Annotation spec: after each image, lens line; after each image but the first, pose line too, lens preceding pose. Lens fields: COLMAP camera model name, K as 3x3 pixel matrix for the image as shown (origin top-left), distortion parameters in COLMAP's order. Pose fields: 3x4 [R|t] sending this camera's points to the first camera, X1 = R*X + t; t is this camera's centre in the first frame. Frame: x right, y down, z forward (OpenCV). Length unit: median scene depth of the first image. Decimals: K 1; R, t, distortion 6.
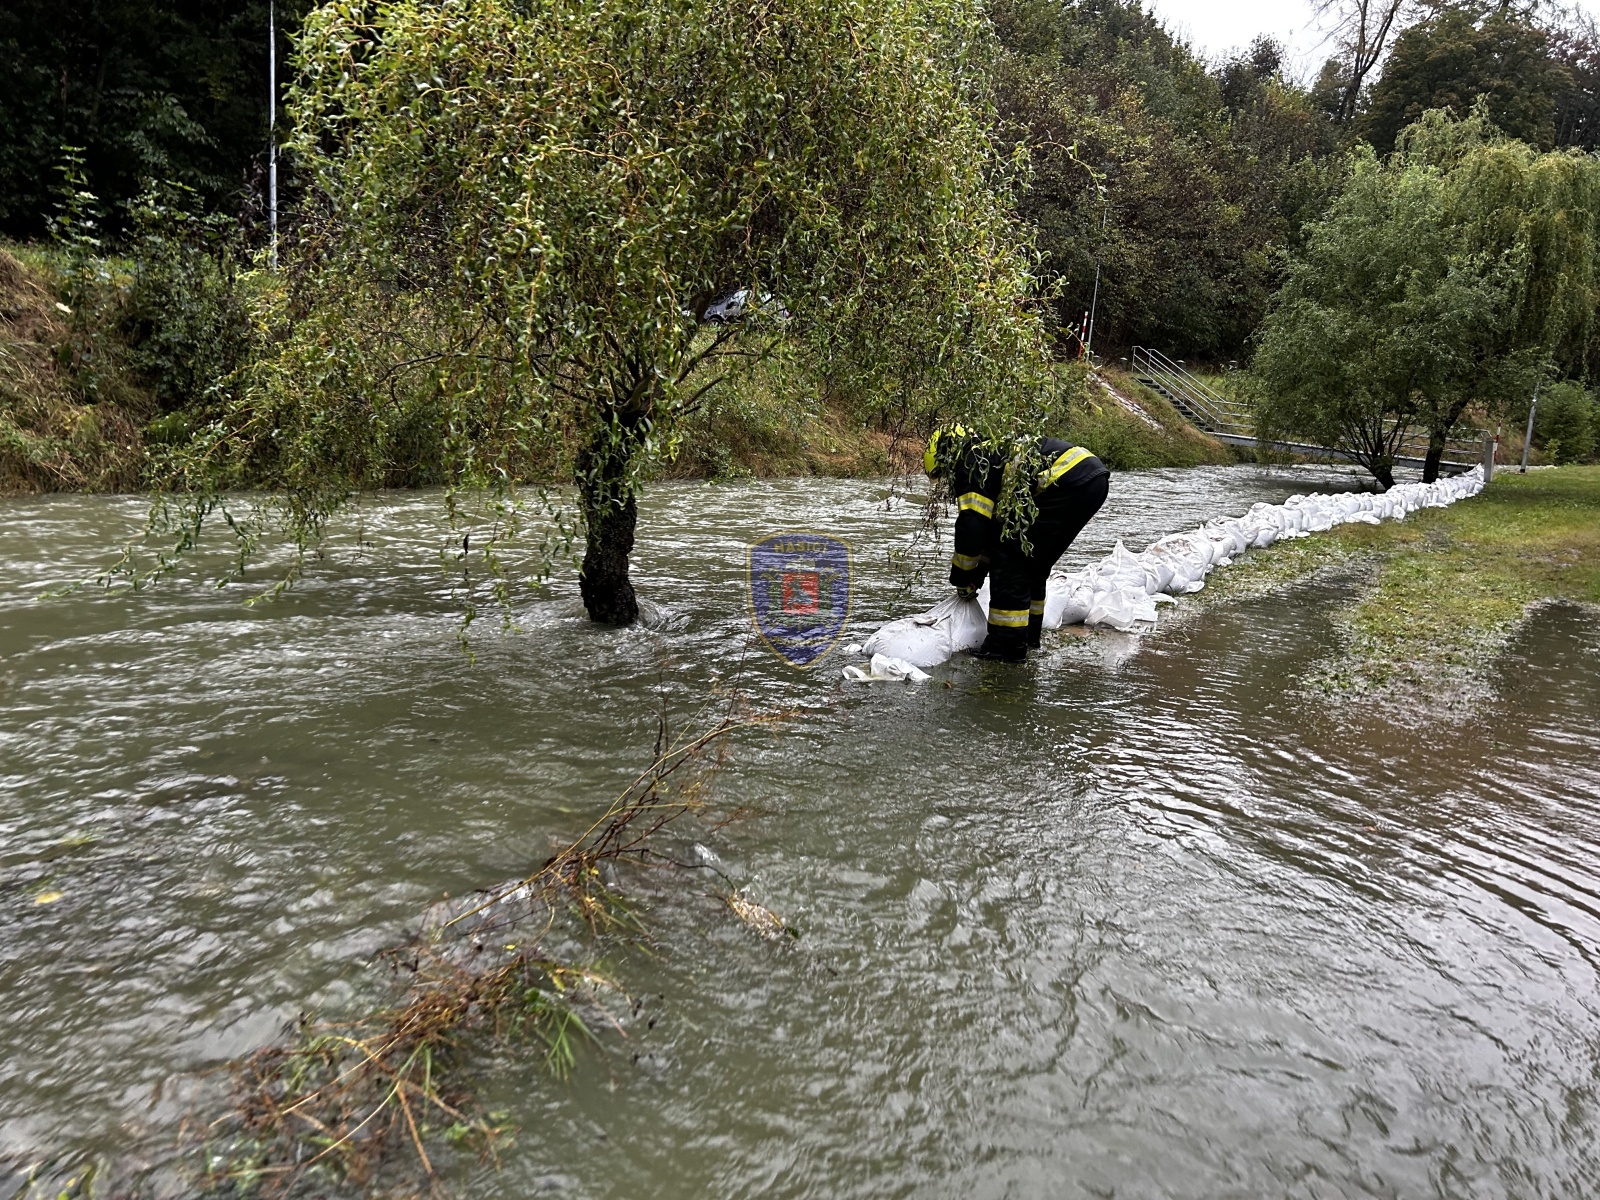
lens RADIAL K [[1208.9, 0, 790.0], [0, 1208.9, 597.3], [0, 0, 1]] dist [0.033908, -0.002483]
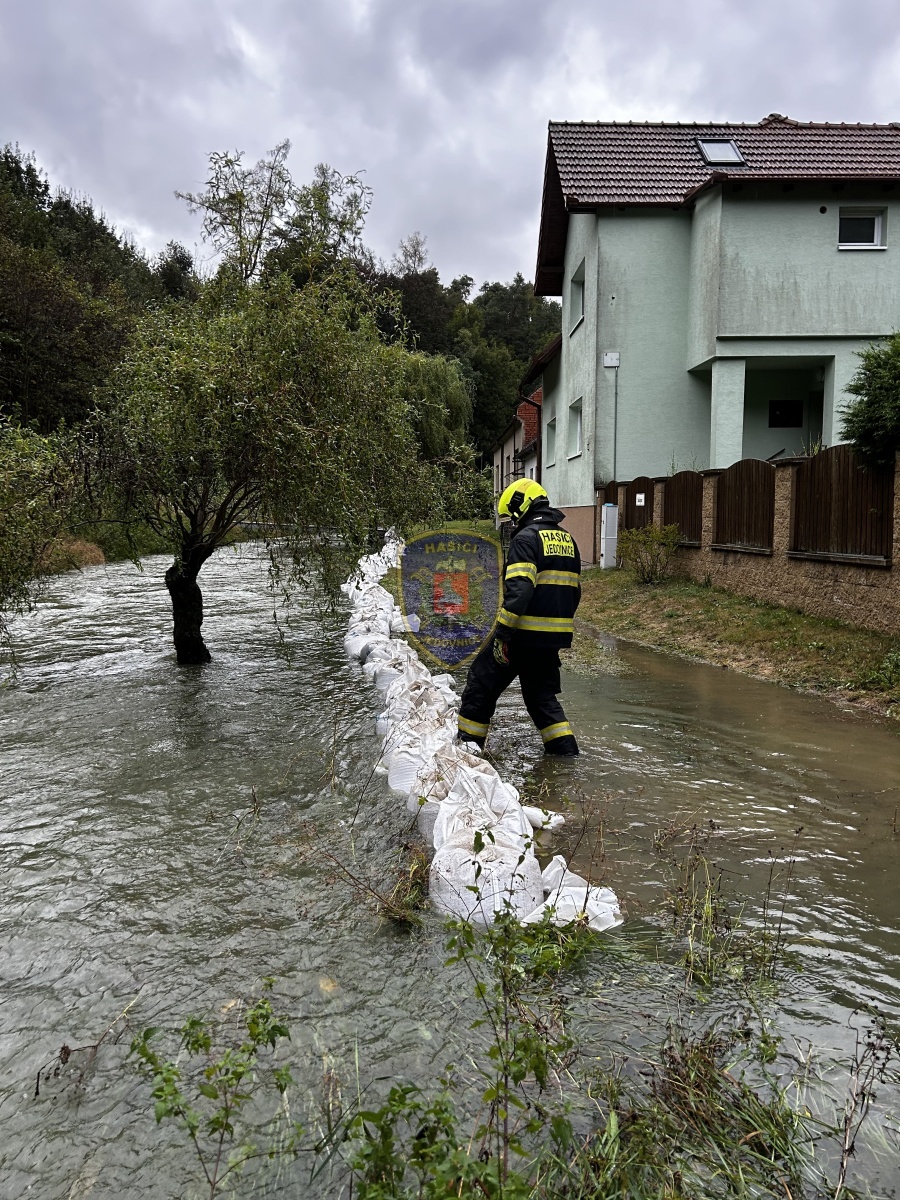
lens RADIAL K [[906.7, 0, 450.0], [0, 906.7, 600.0], [0, 0, 1]] dist [0.033908, -0.002483]
pose [[0.799970, -0.128156, 0.586195, -0.100747], [0.155103, 0.987889, 0.004309, -0.003872], [-0.579648, 0.087473, 0.810158, -0.045207]]
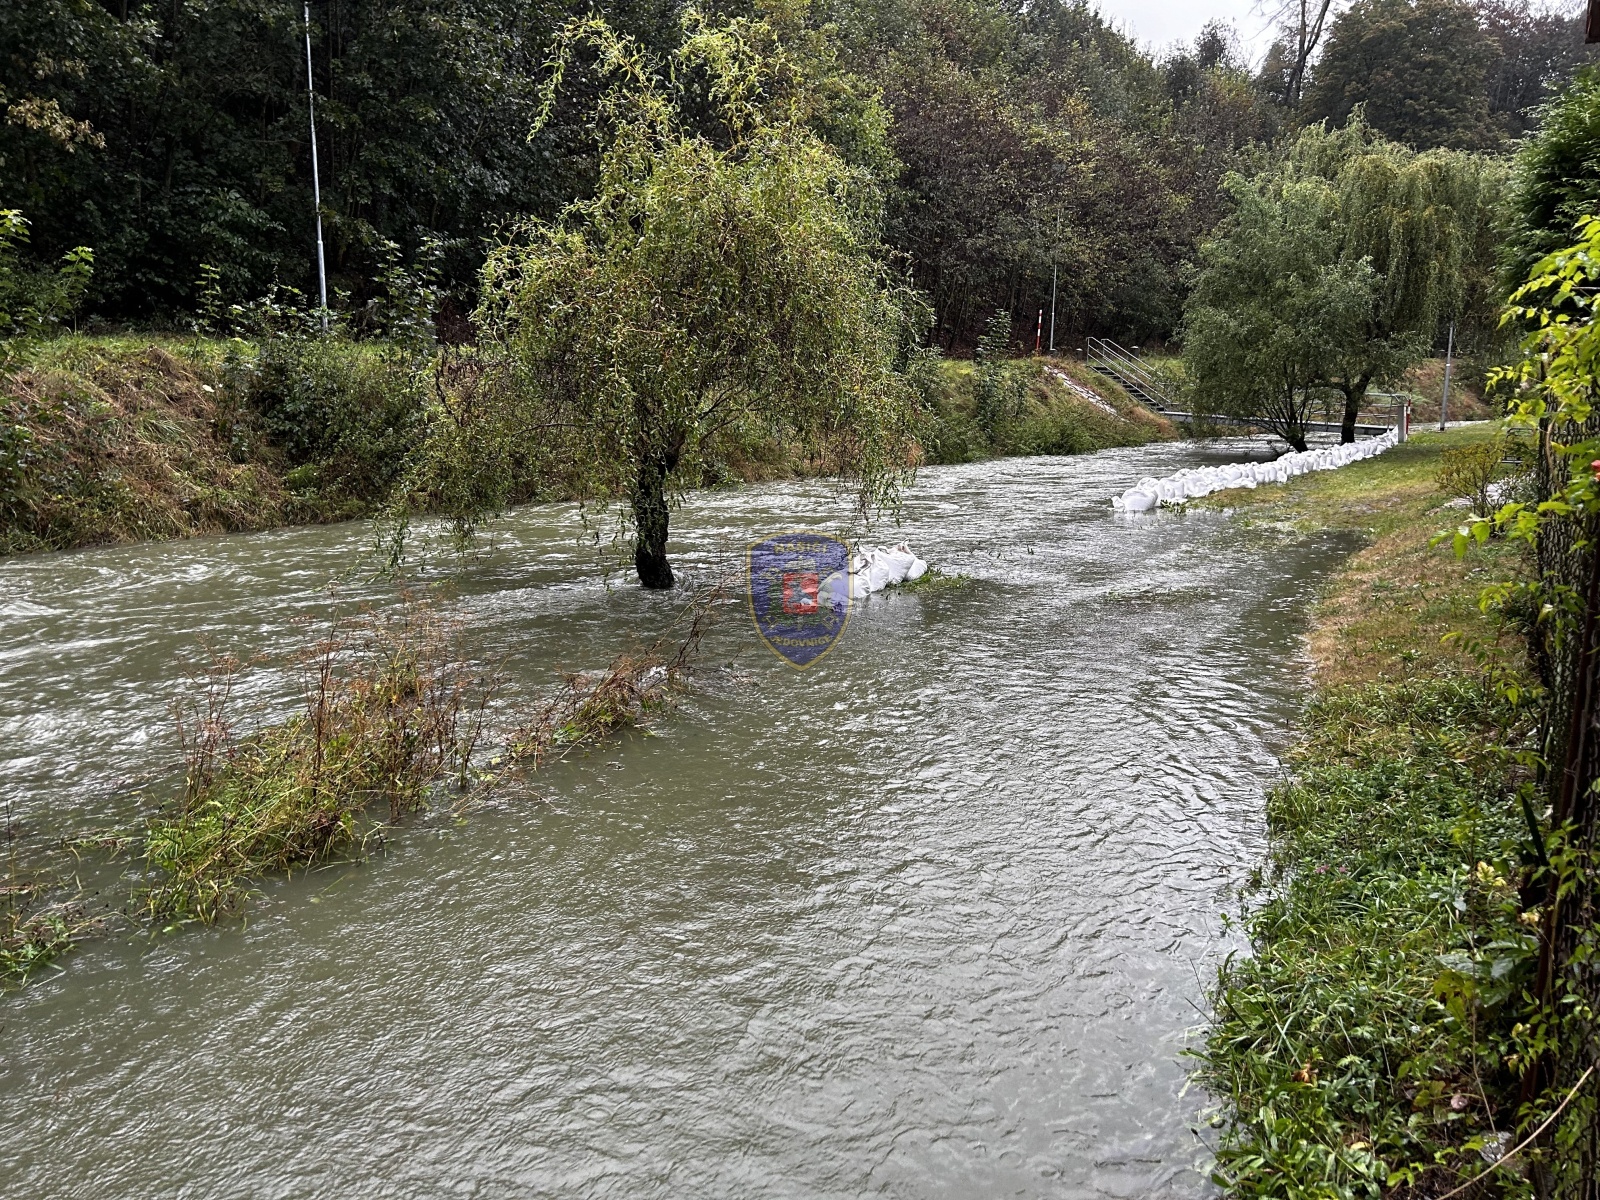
lens RADIAL K [[1202.9, 0, 800.9], [0, 1202.9, 607.0], [0, 0, 1]] dist [0.027546, -0.011137]
pose [[0.997853, -0.065305, 0.005015, 0.004580], [0.065248, 0.997810, 0.010831, 0.007050], [-0.005711, -0.010481, 0.999929, -0.092839]]
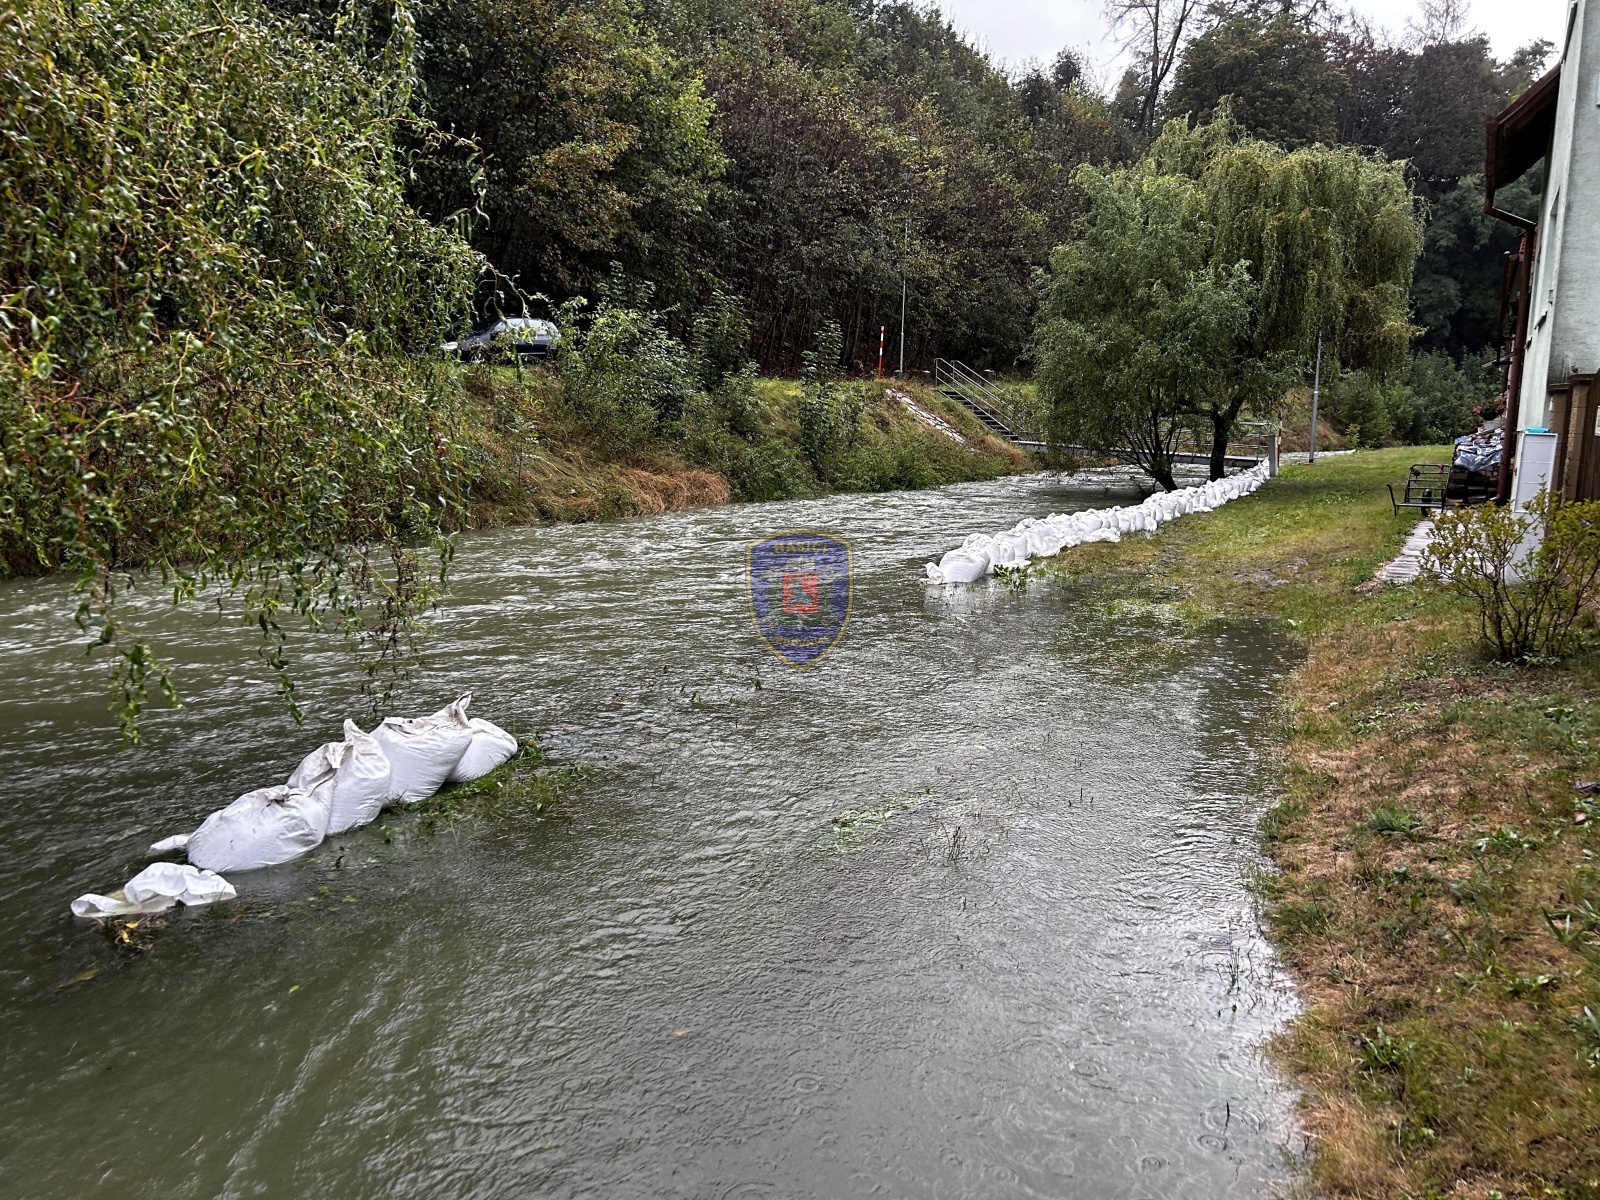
lens RADIAL K [[1204.7, 0, 810.8], [0, 1204.7, 597.8], [0, 0, 1]] dist [0.088894, -0.099150]
pose [[0.990306, -0.072750, 0.118327, 0.054254], [0.074441, 0.997176, -0.009928, -0.010397], [-0.117270, 0.018640, 0.992925, 0.036607]]
